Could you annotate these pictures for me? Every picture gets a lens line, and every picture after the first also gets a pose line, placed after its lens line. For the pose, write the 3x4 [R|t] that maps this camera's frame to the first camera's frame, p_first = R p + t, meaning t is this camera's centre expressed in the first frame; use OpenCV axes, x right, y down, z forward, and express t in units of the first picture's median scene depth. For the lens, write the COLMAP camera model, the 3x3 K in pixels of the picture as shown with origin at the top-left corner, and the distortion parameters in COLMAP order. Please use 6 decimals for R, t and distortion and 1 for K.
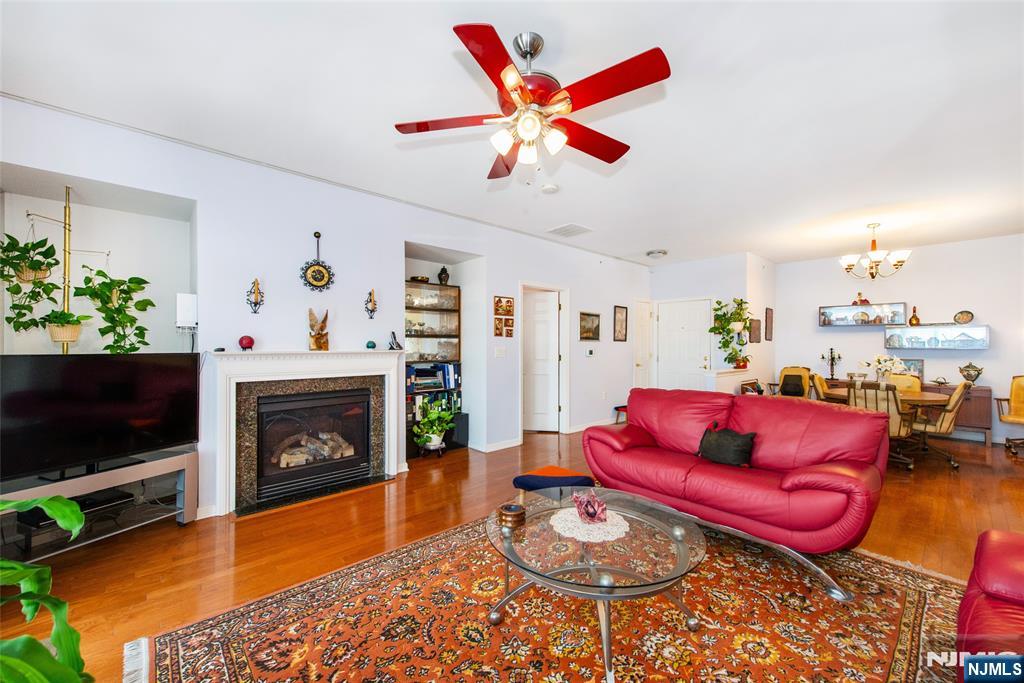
lens RADIAL K [[405.7, 0, 512.0], [0, 405.7, 341.5], [0, 0, 1]] dist [0.010193, -0.000060]
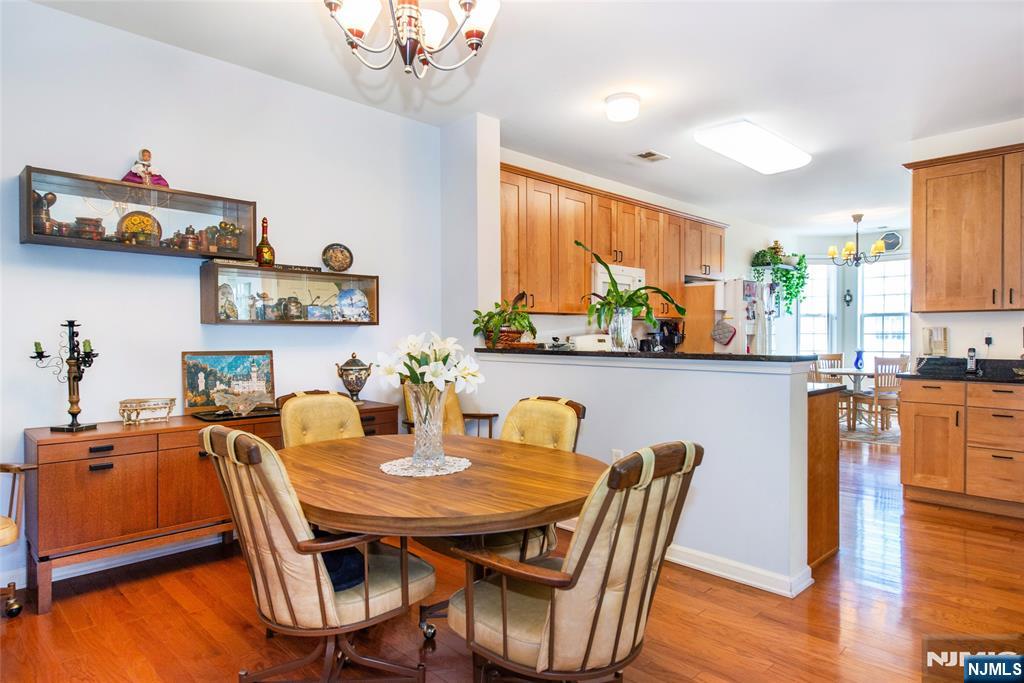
lens RADIAL K [[612.5, 0, 512.0], [0, 612.5, 341.5], [0, 0, 1]] dist [0.000905, 0.000306]
pose [[-0.036788, -0.006336, 0.999303, 0.611993], [-0.009632, 0.999936, 0.005985, 0.046108], [-0.999277, -0.009405, -0.036846, 1.258518]]
